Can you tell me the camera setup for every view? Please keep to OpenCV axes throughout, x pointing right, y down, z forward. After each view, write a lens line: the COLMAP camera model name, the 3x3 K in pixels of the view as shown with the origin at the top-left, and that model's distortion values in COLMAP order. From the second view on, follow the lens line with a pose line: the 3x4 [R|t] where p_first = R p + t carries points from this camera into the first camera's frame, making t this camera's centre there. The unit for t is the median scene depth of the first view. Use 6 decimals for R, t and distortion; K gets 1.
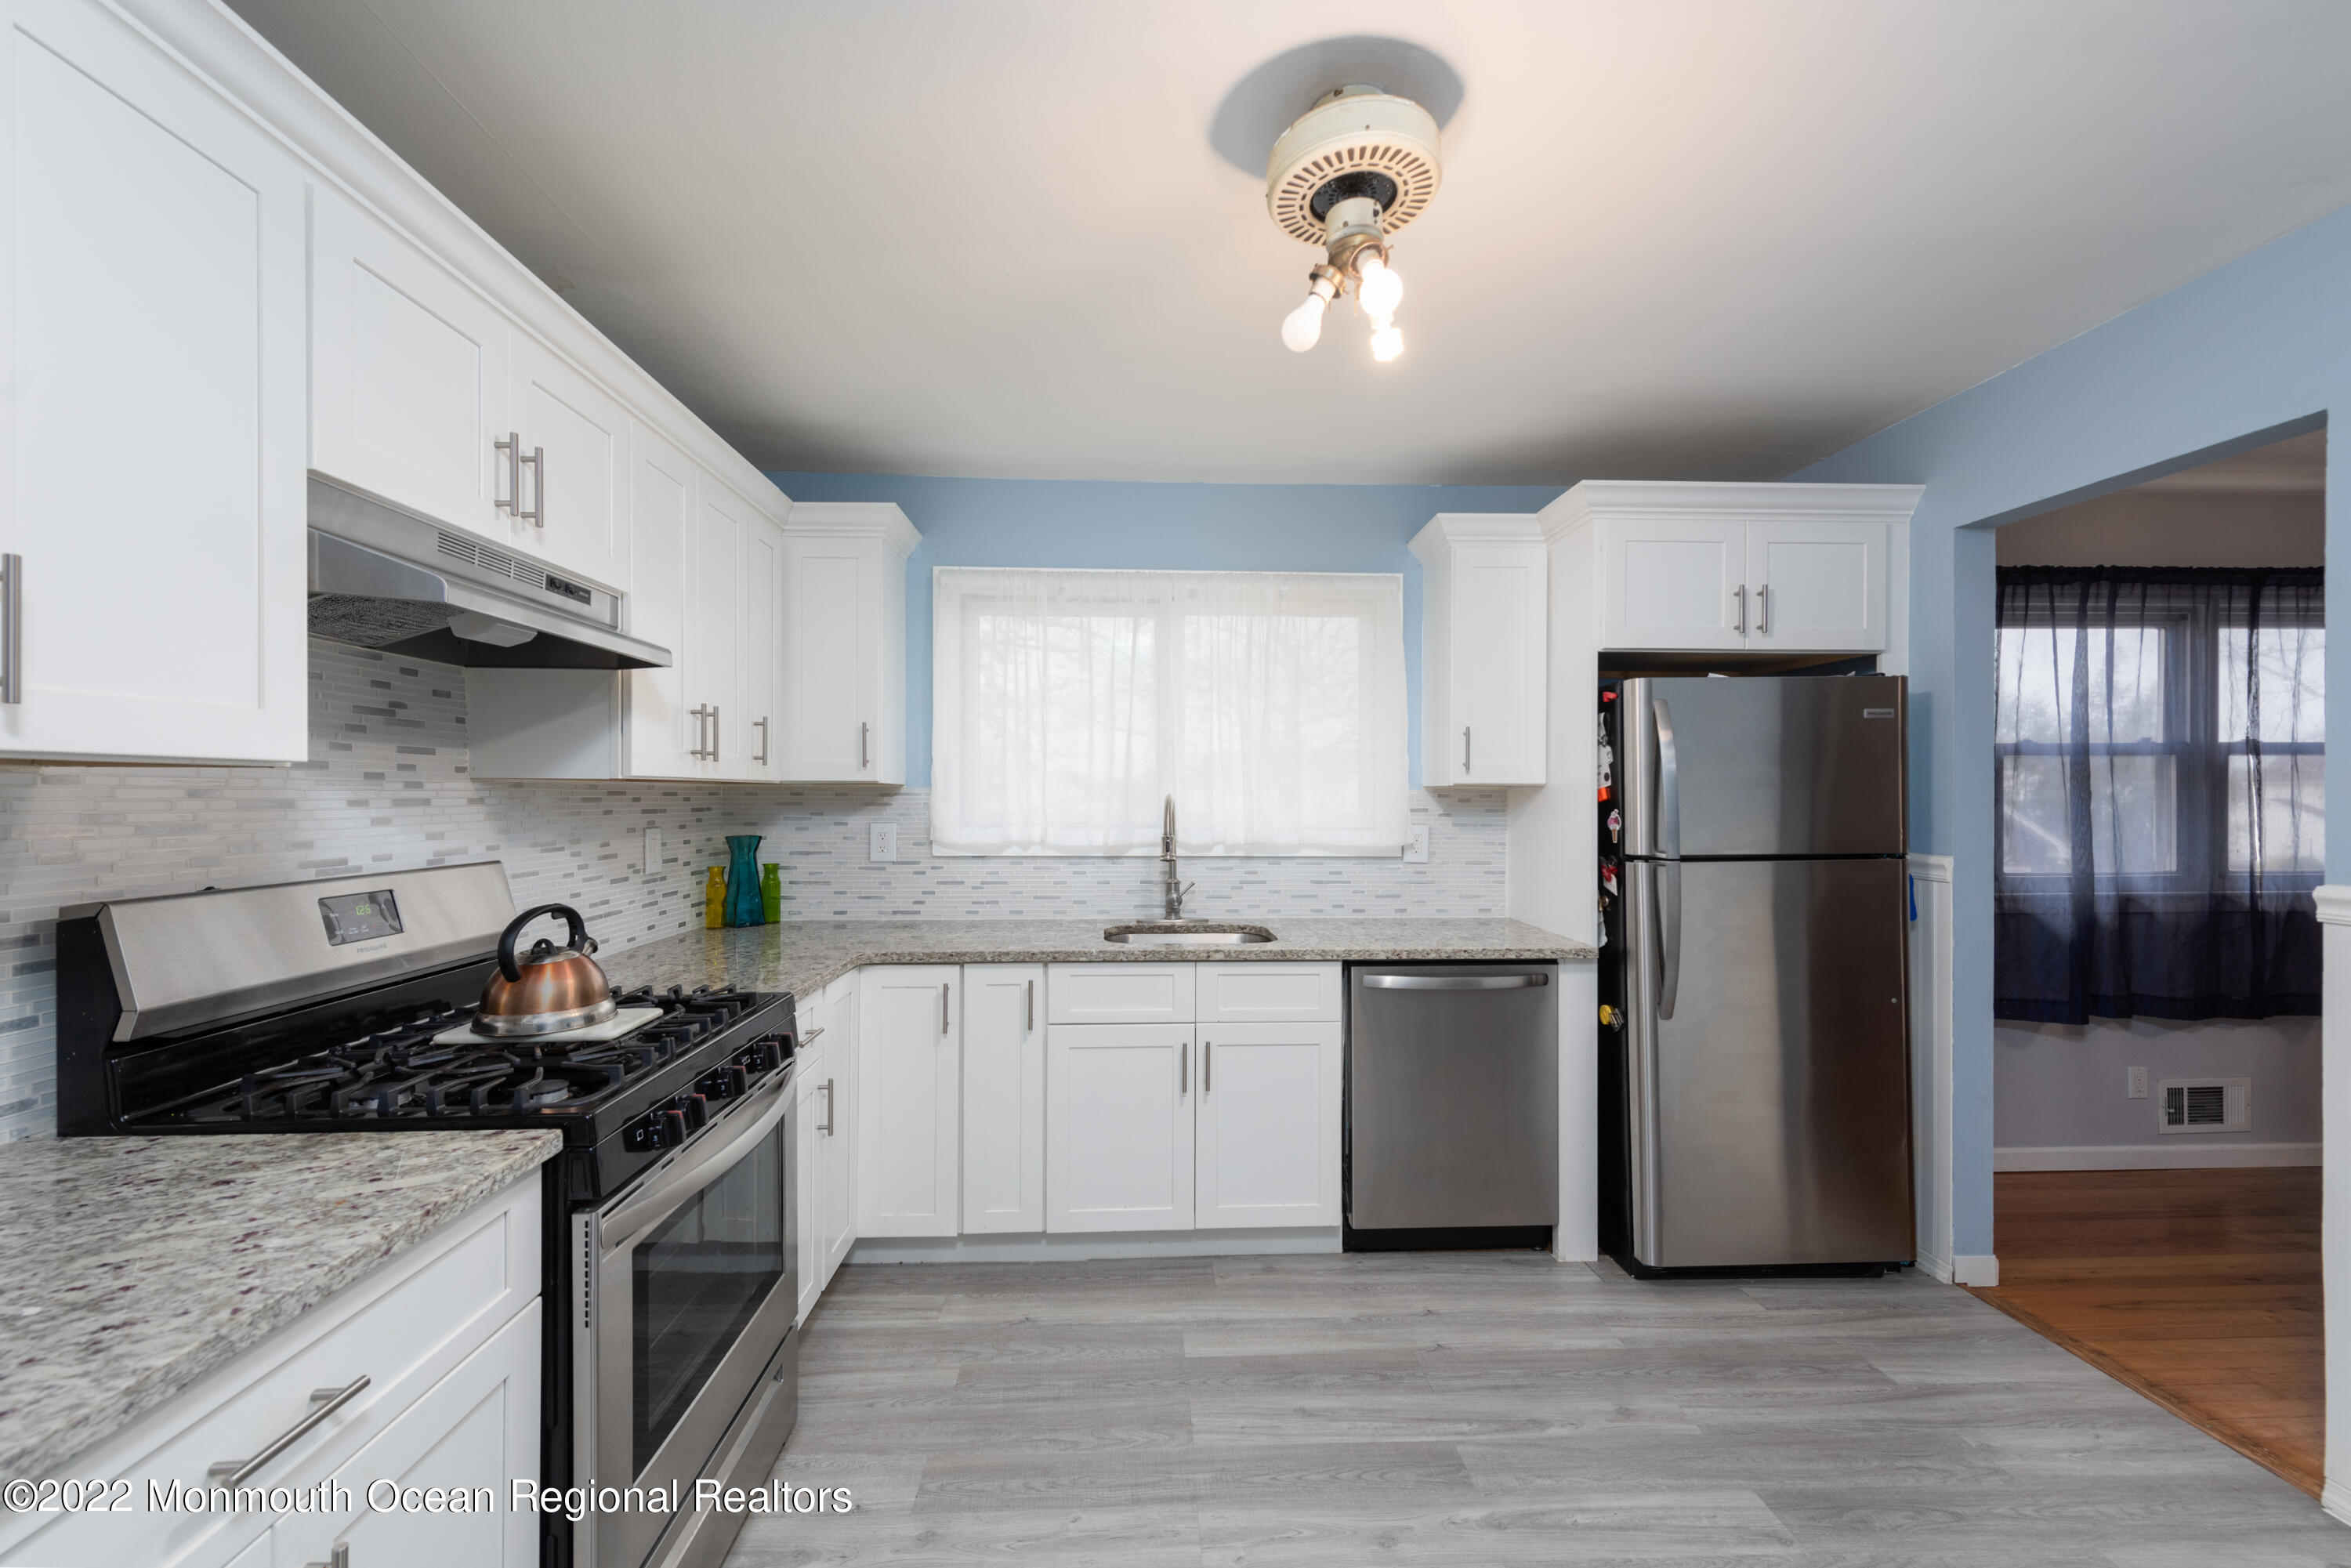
lens RADIAL K [[928.9, 0, 1176.3], [0, 928.9, 790.7], [0, 0, 1]] dist [0.017551, -0.005843]
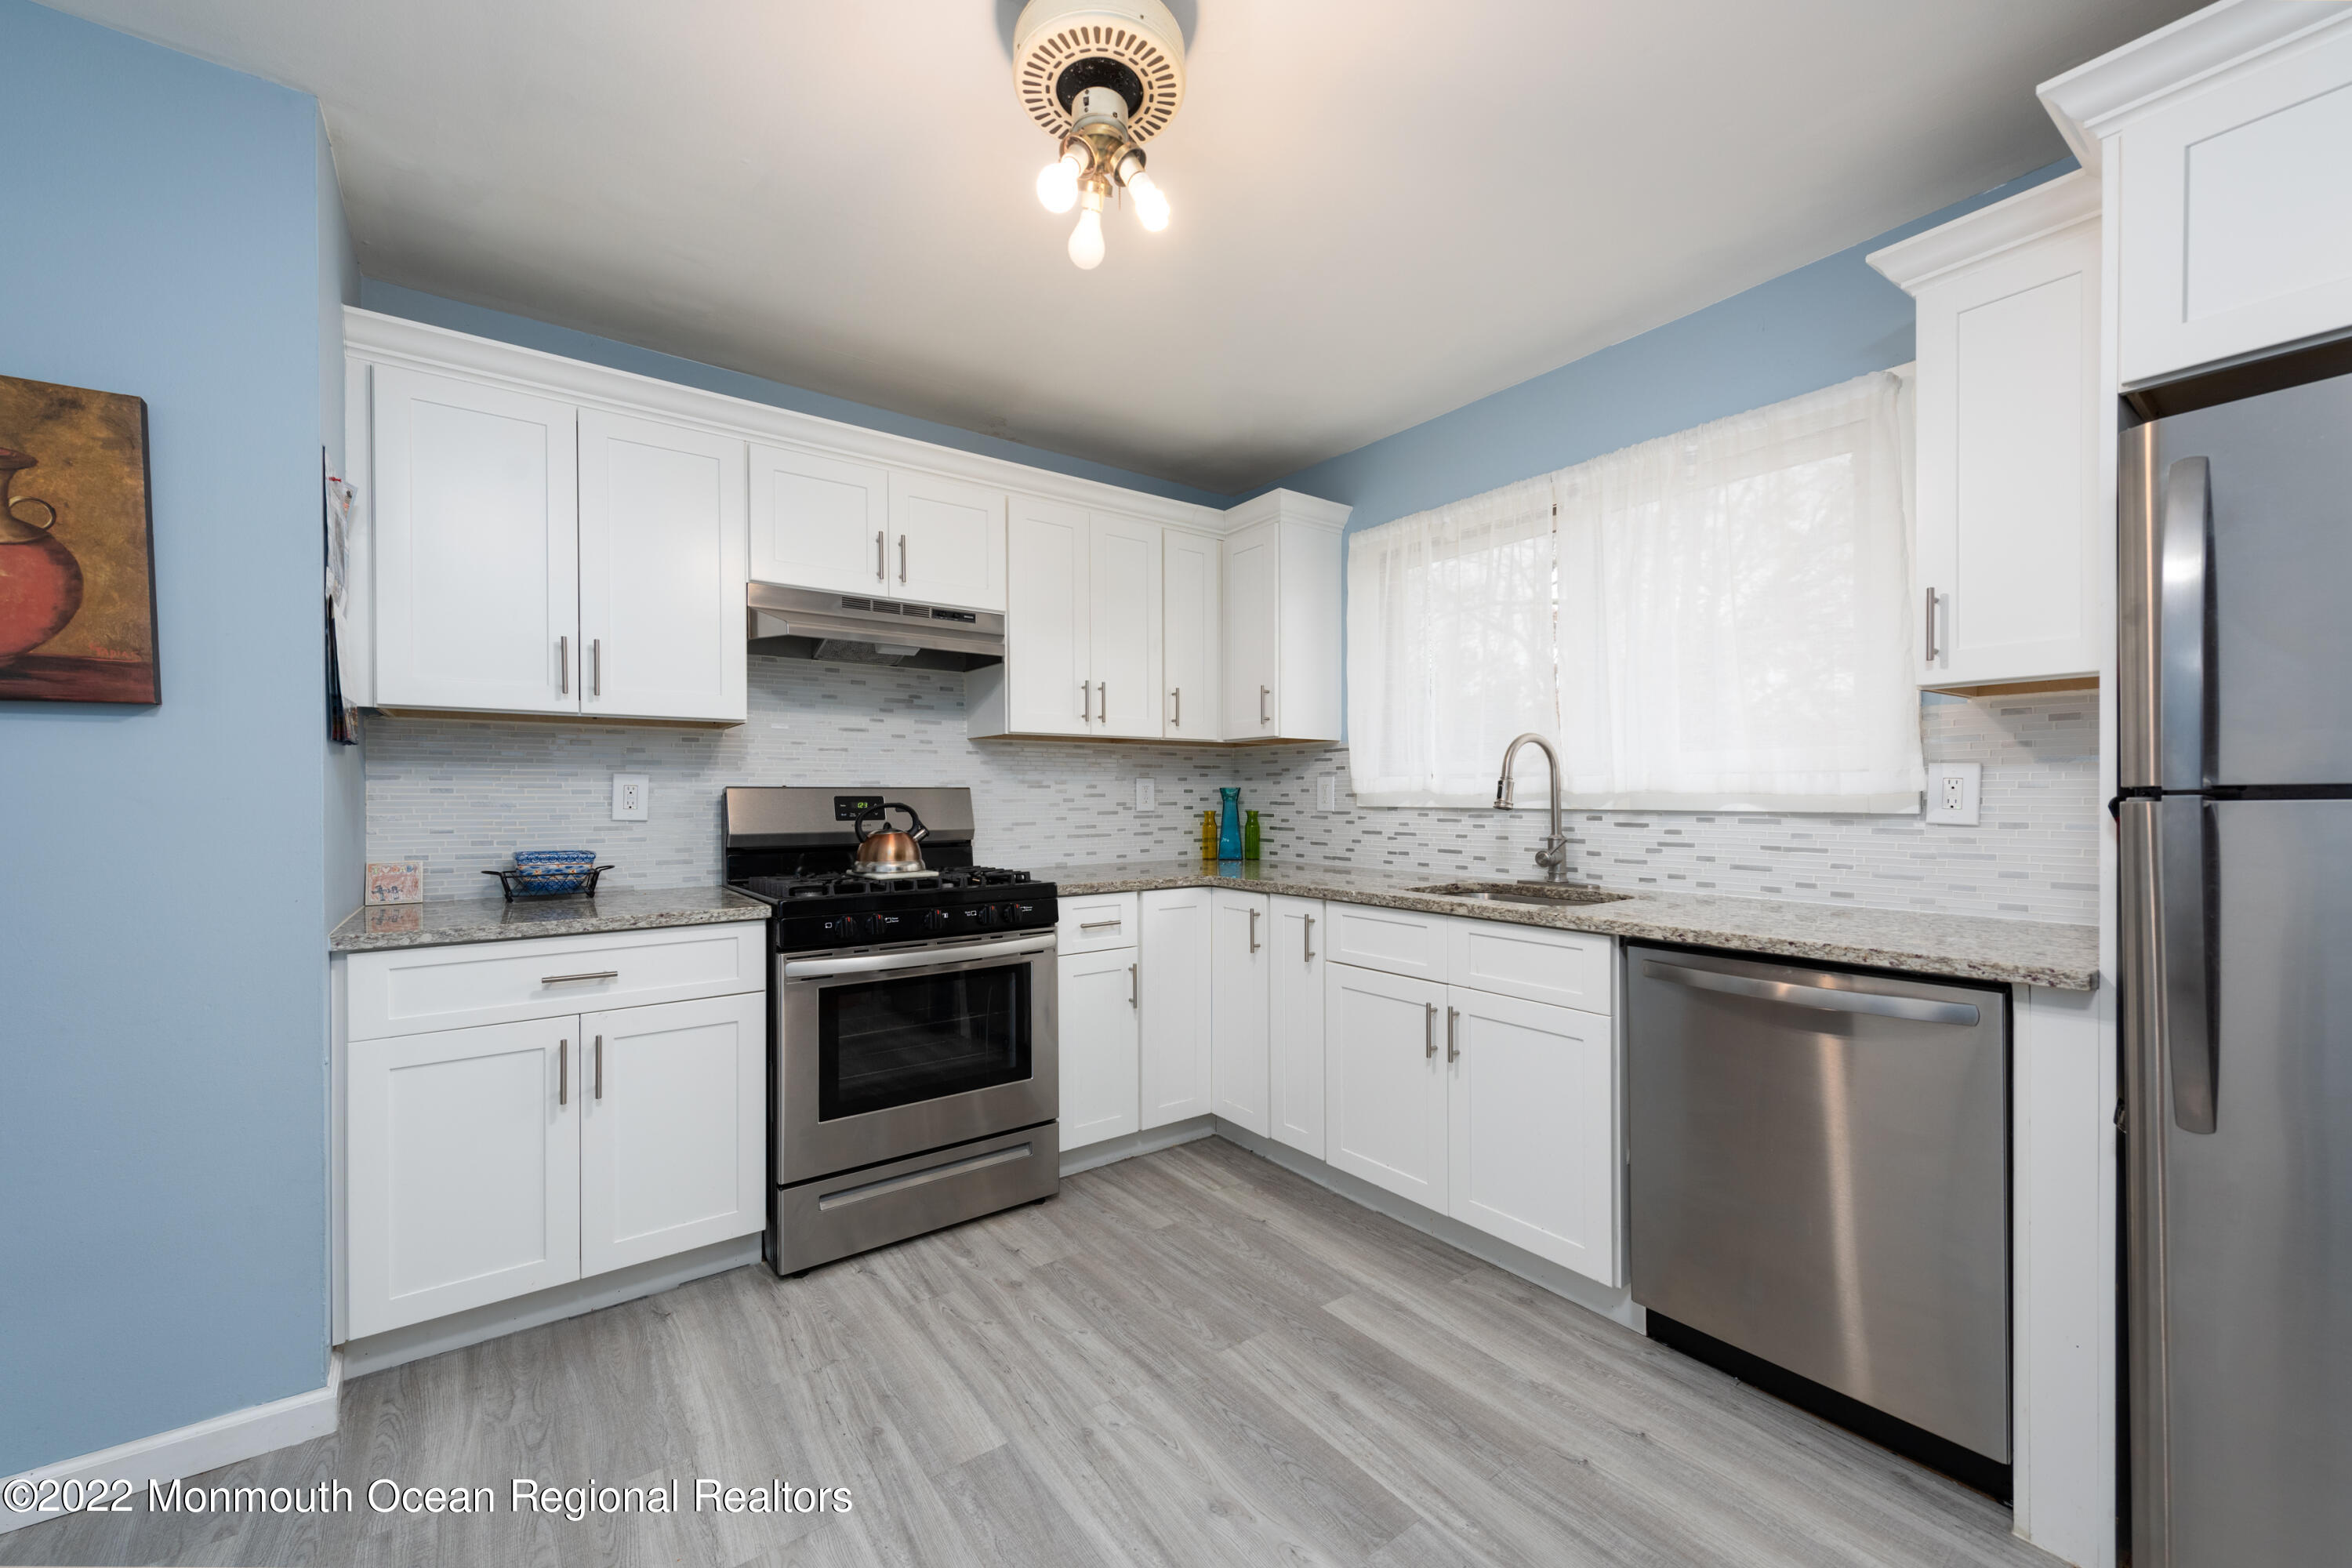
lens RADIAL K [[929.3, 0, 1176.8], [0, 929.3, 790.7], [0, 0, 1]] dist [0.017551, -0.005843]
pose [[0.551763, -0.009201, -0.833950, 0.618125], [0.009322, 0.999945, -0.004865, 0.067336], [0.833949, -0.005089, 0.551818, 0.296071]]
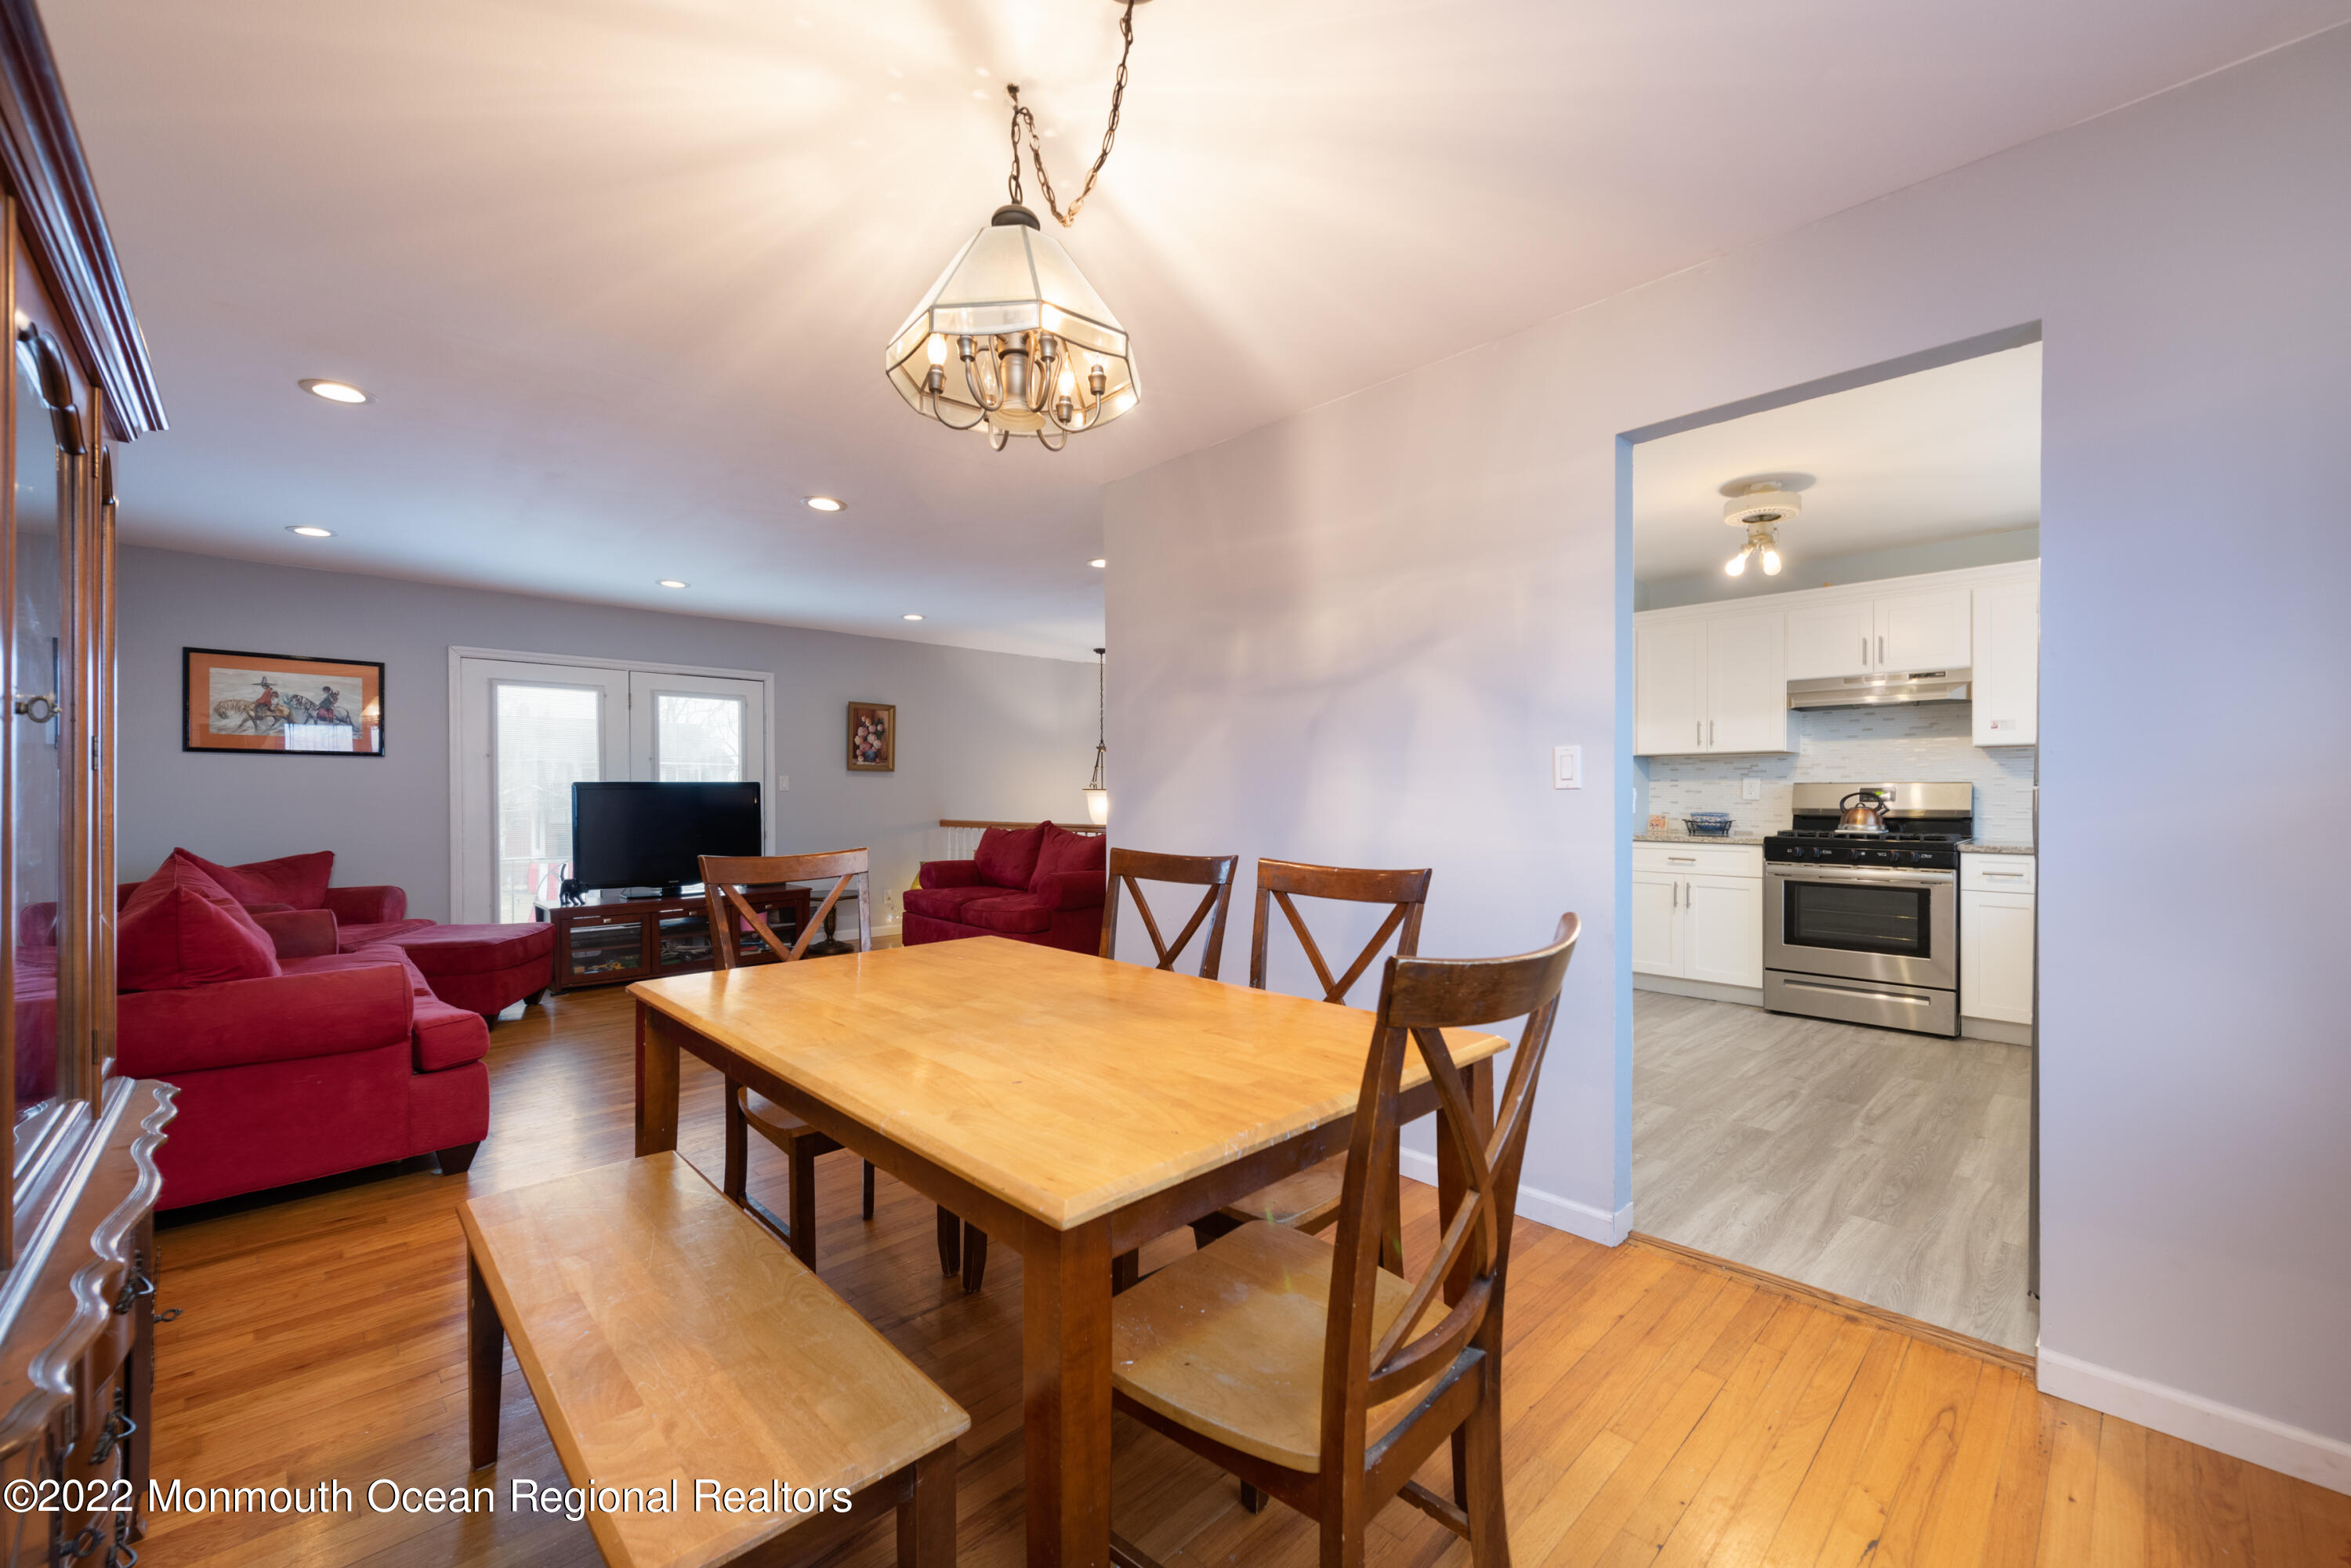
lens RADIAL K [[928.9, 0, 1176.3], [0, 928.9, 790.7], [0, 0, 1]] dist [0.017551, -0.005843]
pose [[-0.753746, -0.003993, -0.657154, 1.782623], [0.000331, 0.999979, -0.006455, 0.080882], [0.657166, -0.005083, -0.753729, 1.083487]]
